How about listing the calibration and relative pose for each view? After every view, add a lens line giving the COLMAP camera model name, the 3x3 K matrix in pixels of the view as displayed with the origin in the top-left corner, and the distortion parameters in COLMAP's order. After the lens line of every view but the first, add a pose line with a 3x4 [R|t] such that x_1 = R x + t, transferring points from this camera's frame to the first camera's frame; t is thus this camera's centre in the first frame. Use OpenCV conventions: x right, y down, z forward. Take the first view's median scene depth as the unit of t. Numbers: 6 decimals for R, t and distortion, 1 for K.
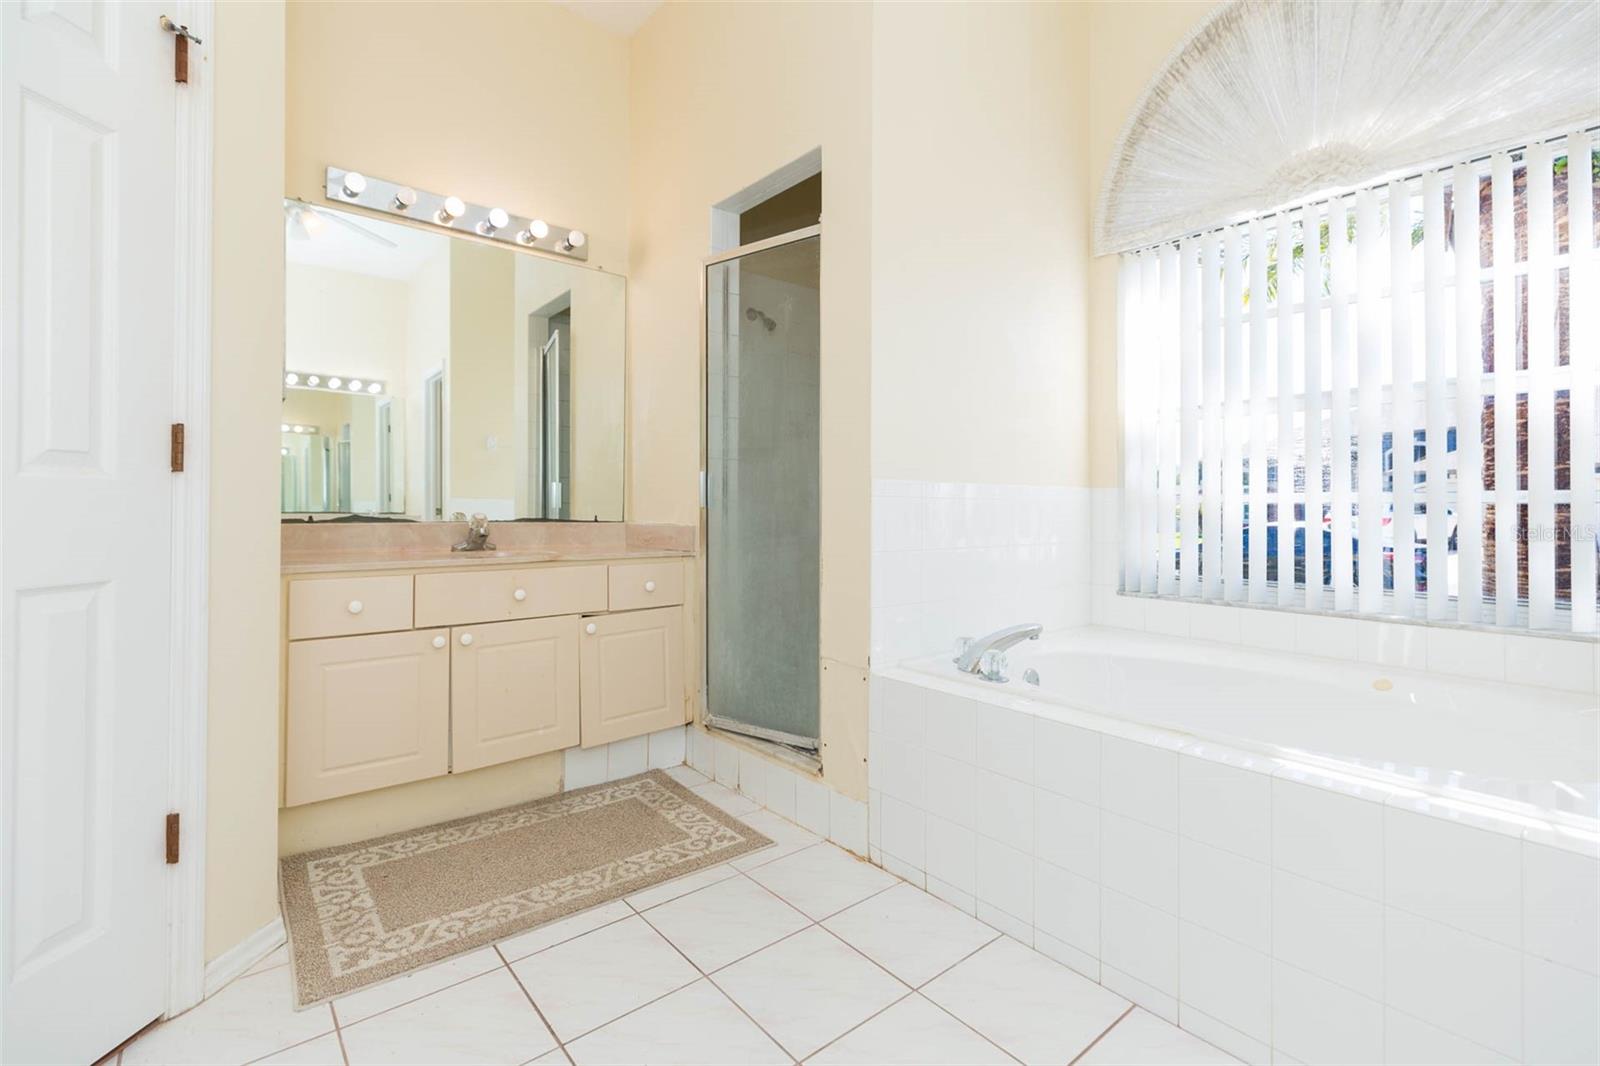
lens RADIAL K [[724.2, 0, 817.8], [0, 724.2, 475.7], [0, 0, 1]] dist [0.001693, -0.000503]
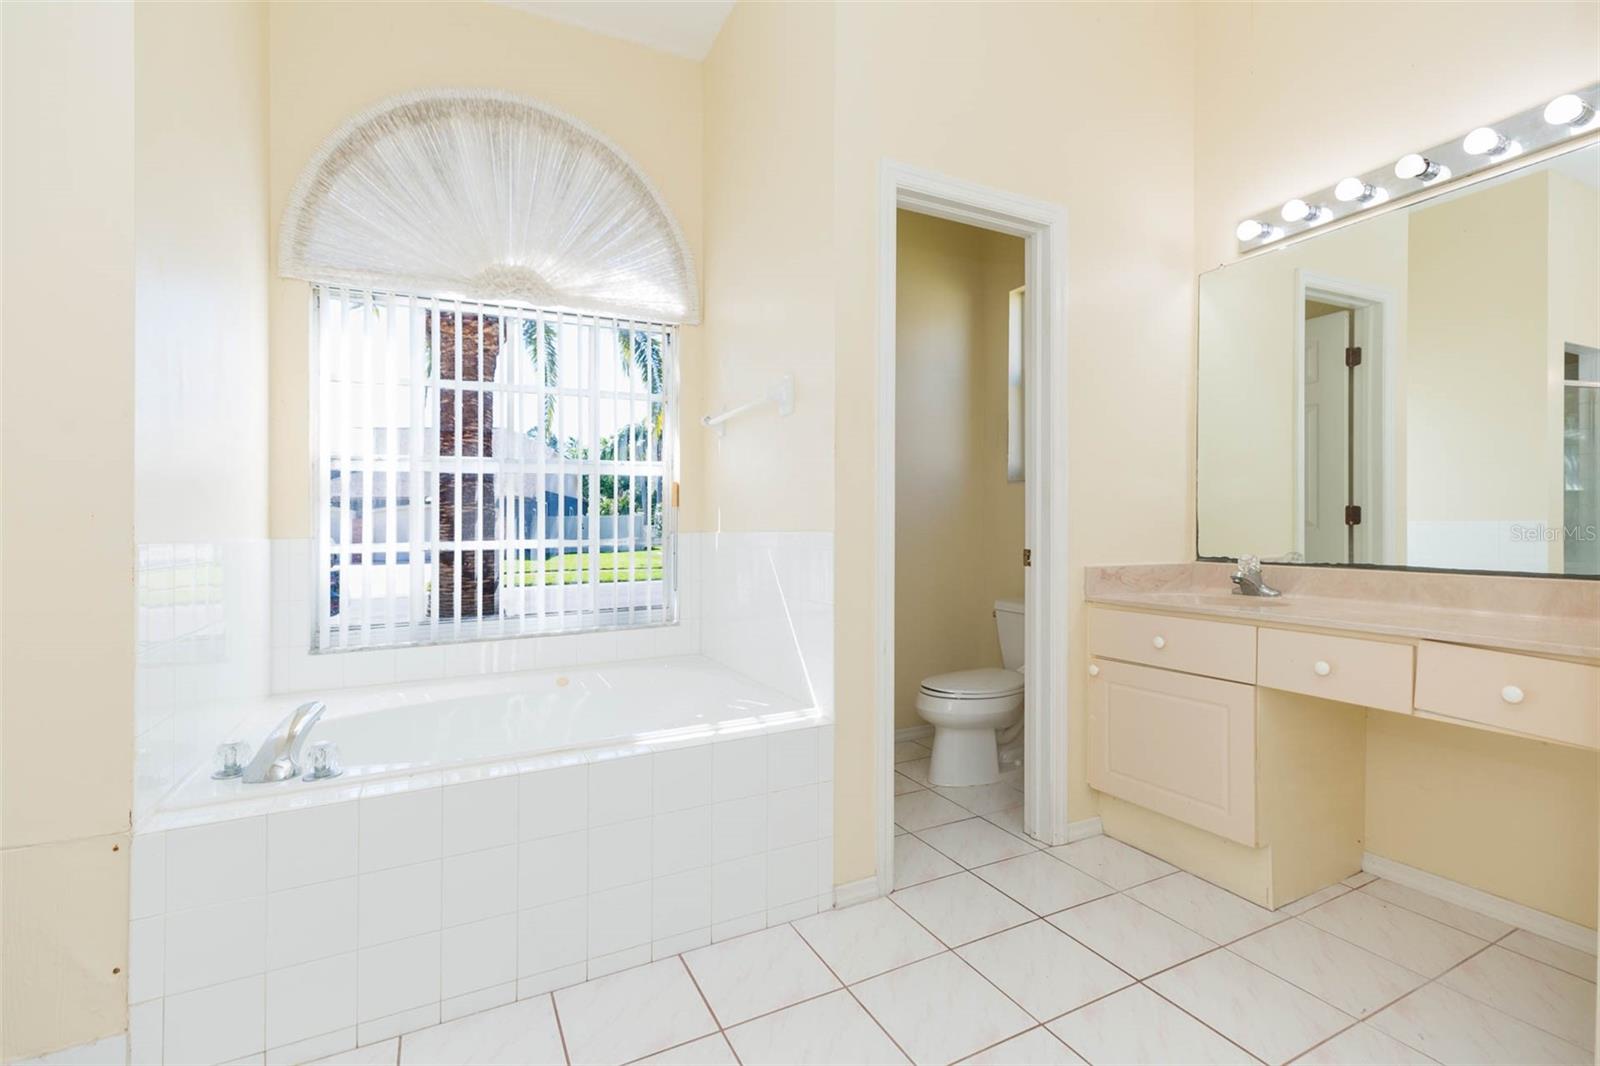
lens RADIAL K [[724.2, 0, 812.6], [0, 724.2, 493.2], [0, 0, 1]] dist [0.001693, -0.000503]
pose [[0.226188, 0.035286, 0.973444, -0.392611], [-0.026450, 0.999198, -0.030073, -0.035602], [-0.973725, -0.018945, 0.226940, 0.204831]]
